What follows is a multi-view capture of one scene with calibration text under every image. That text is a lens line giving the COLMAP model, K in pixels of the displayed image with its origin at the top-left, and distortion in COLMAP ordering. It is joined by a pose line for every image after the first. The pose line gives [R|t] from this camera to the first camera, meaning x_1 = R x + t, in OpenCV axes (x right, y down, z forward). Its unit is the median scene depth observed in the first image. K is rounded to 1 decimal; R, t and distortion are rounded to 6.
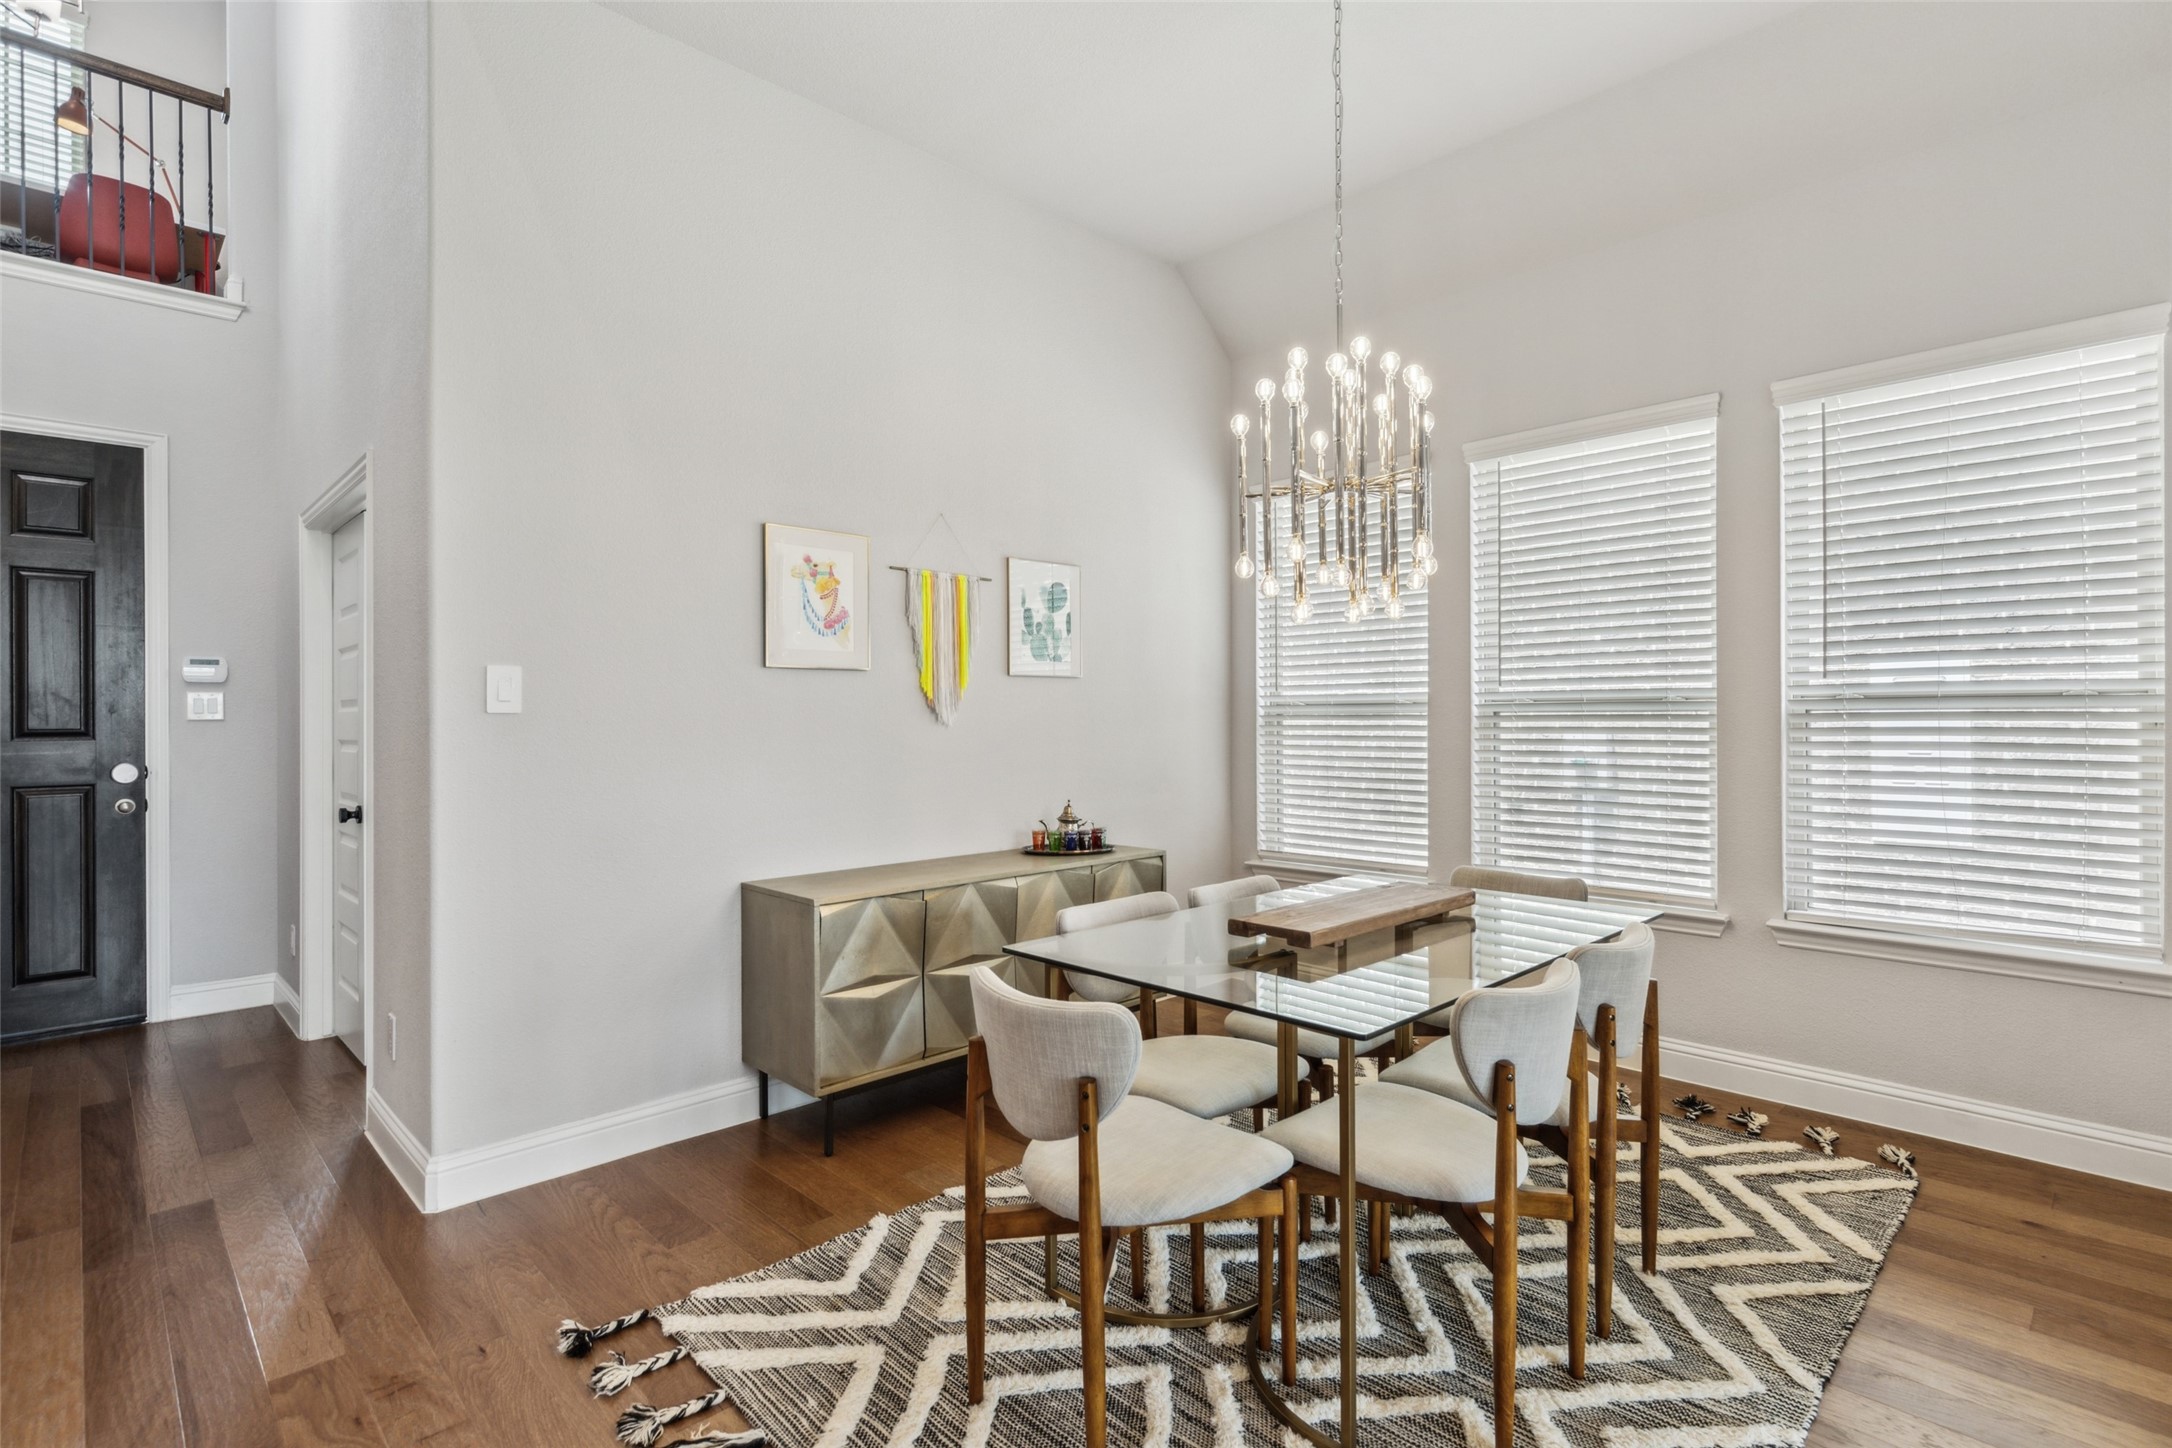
lens RADIAL K [[1022.1, 0, 1088.8], [0, 1022.1, 724.2], [0, 0, 1]] dist [-0.000488, 0.000327]
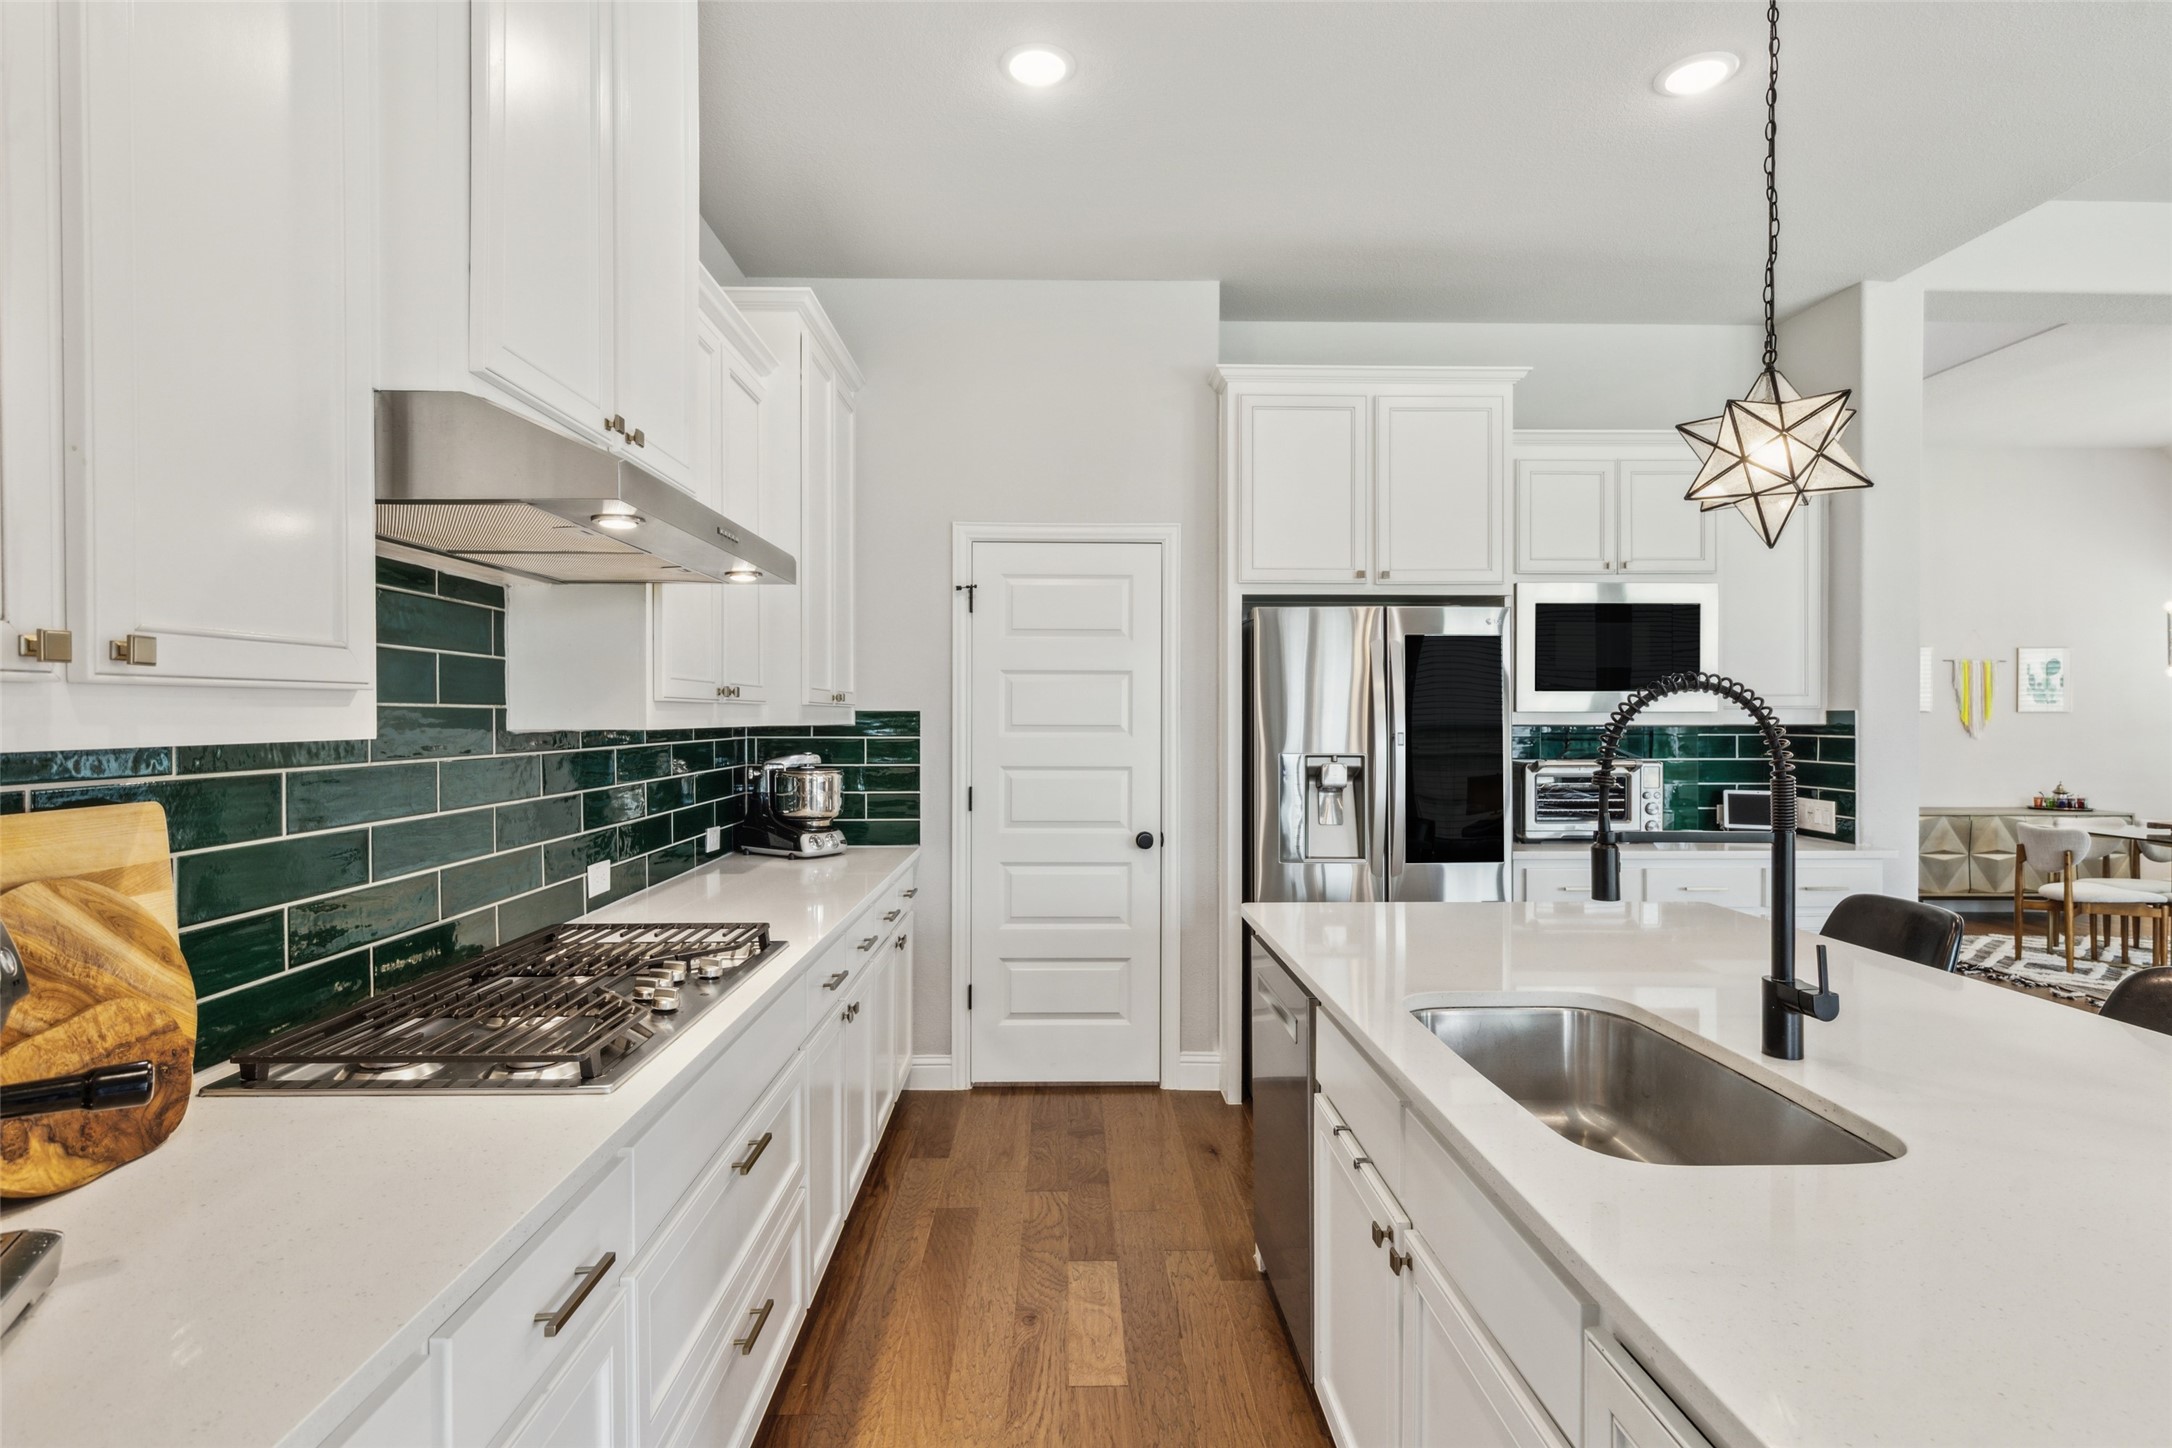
lens RADIAL K [[1086.3, 0, 1089.9], [0, 1086.3, 721.4], [0, 0, 1]] dist [-0.002779, 0.000476]
pose [[0.732963, 0.012471, -0.680154, 0.026035], [-0.011987, 0.999913, 0.005417, -0.023334], [0.680163, 0.004182, 0.733049, -1.634694]]
